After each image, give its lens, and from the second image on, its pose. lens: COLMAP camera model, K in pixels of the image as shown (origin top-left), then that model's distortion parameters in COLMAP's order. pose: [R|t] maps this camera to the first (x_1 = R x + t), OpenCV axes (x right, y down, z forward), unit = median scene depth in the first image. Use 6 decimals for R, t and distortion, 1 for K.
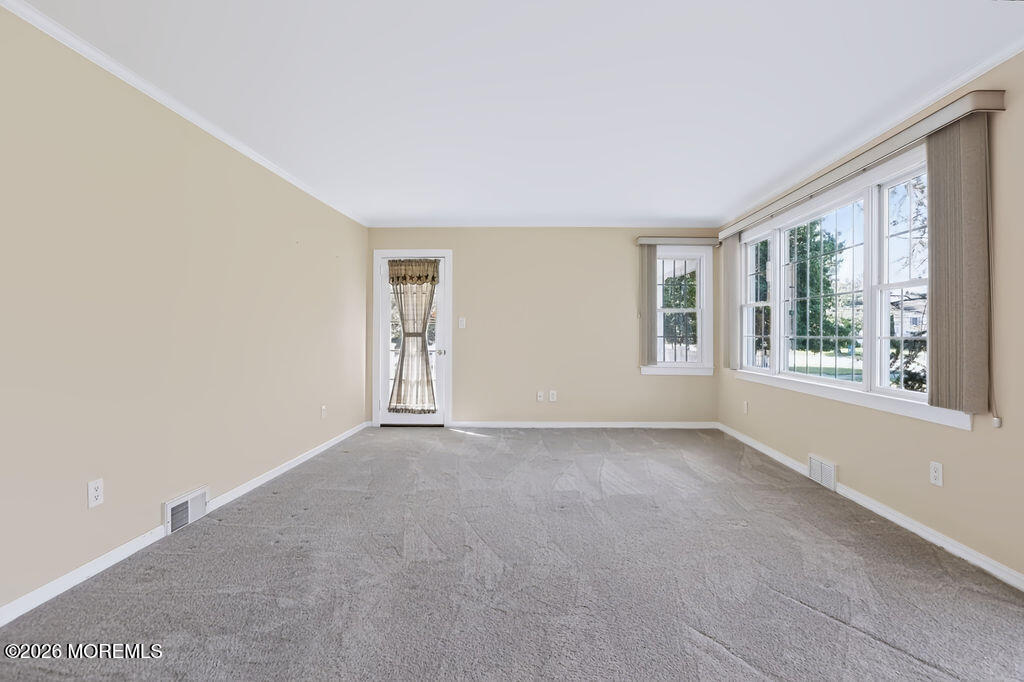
lens RADIAL K [[493.8, 0, 518.0], [0, 493.8, 336.4], [0, 0, 1]] dist [-0.020174, 0.002628]
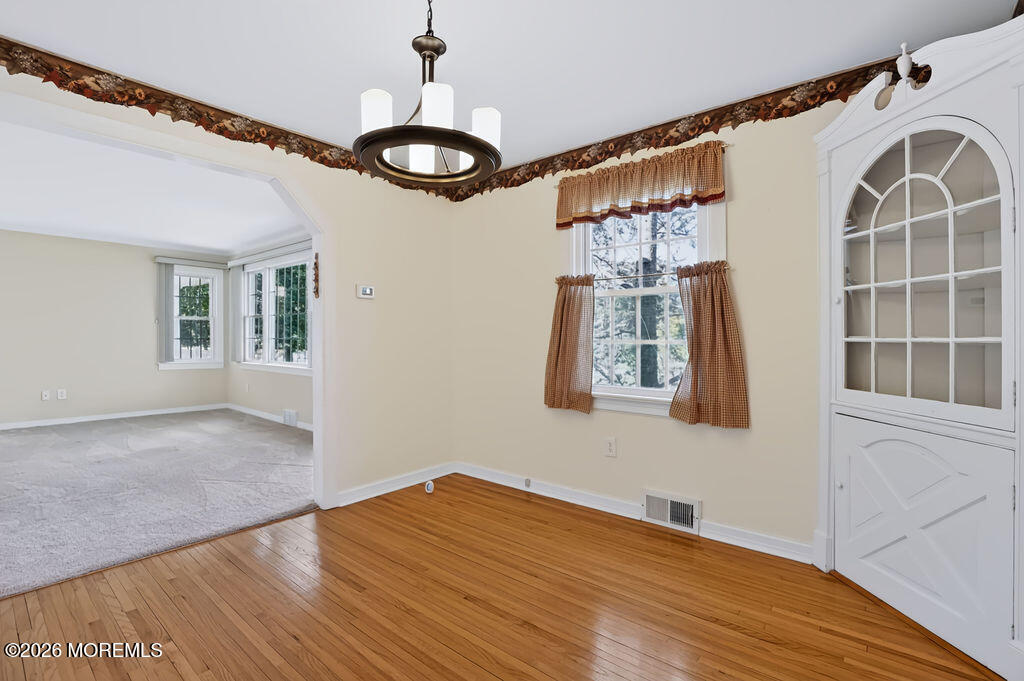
lens RADIAL K [[479.6, 0, 515.4], [0, 479.6, 342.3], [0, 0, 1]] dist [-0.023014, 0.001315]
pose [[0.615231, -0.004498, 0.788334, -0.128972], [-0.000680, 0.999980, 0.006236, 0.001392], [-0.788347, -0.004373, 0.615216, -0.405555]]
